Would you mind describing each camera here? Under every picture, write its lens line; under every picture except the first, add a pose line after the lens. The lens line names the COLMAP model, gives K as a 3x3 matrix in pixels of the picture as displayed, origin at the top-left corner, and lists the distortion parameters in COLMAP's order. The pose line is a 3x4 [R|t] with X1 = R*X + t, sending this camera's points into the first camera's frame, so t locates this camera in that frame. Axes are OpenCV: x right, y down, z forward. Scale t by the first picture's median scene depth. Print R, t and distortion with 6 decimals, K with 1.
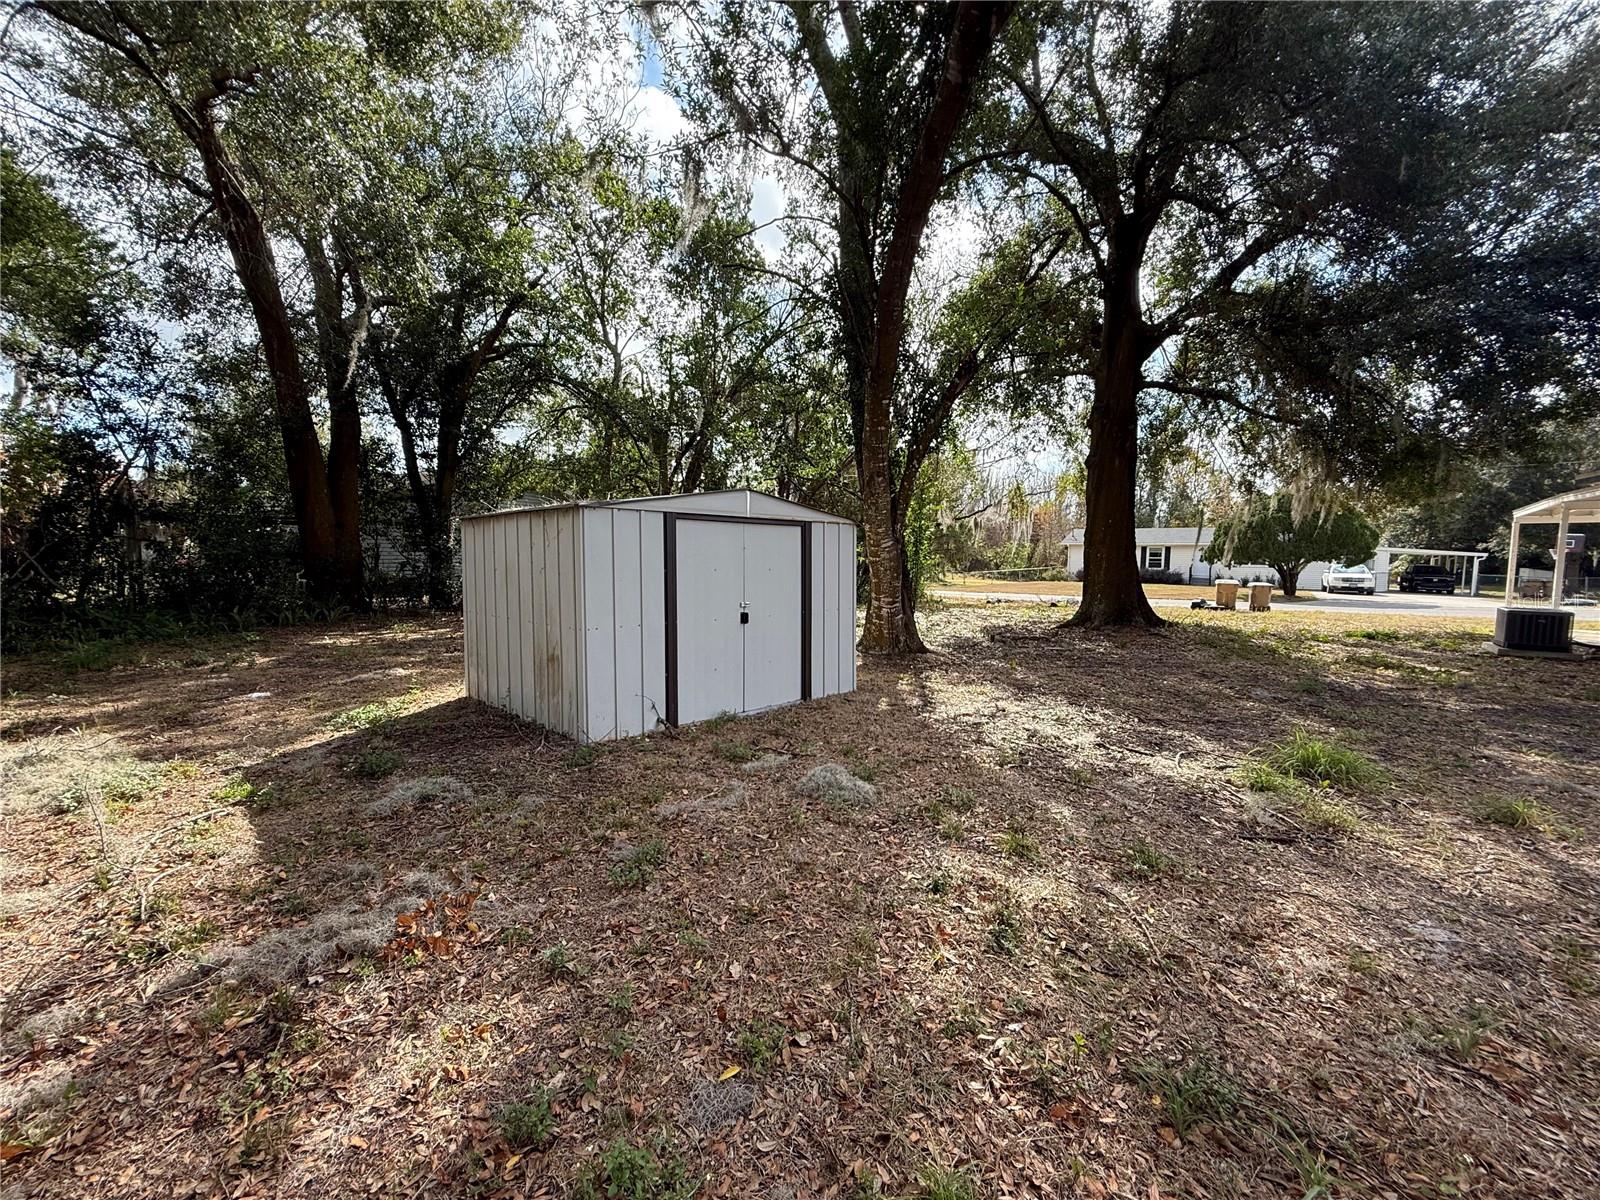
lens RADIAL K [[638.8, 0, 794.7], [0, 638.8, 601.1], [0, 0, 1]] dist [0.001196, -0.000287]
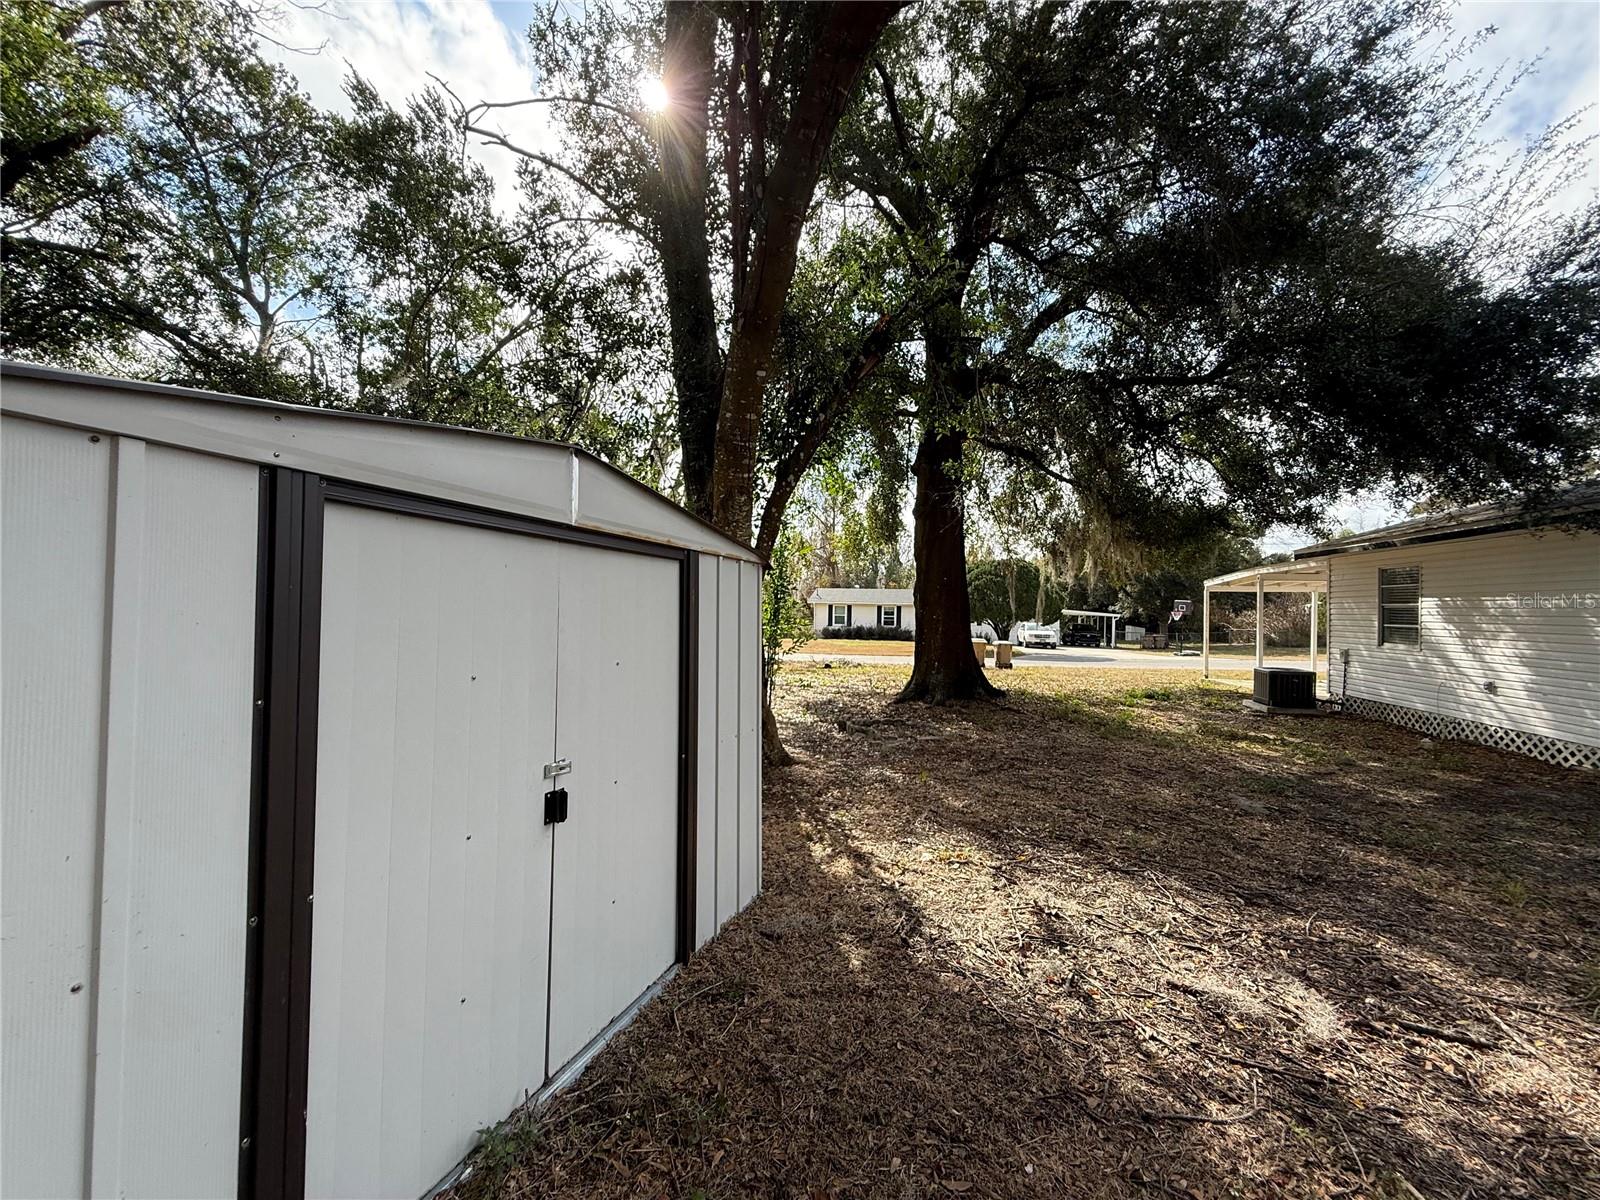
lens RADIAL K [[638.8, 0, 794.7], [0, 638.8, 601.1], [0, 0, 1]] dist [0.001196, -0.000287]
pose [[0.916643, 0.016197, 0.399378, -0.027983], [0.018150, 0.996461, -0.082070, -0.015639], [-0.399294, 0.082477, 0.913106, 0.170219]]
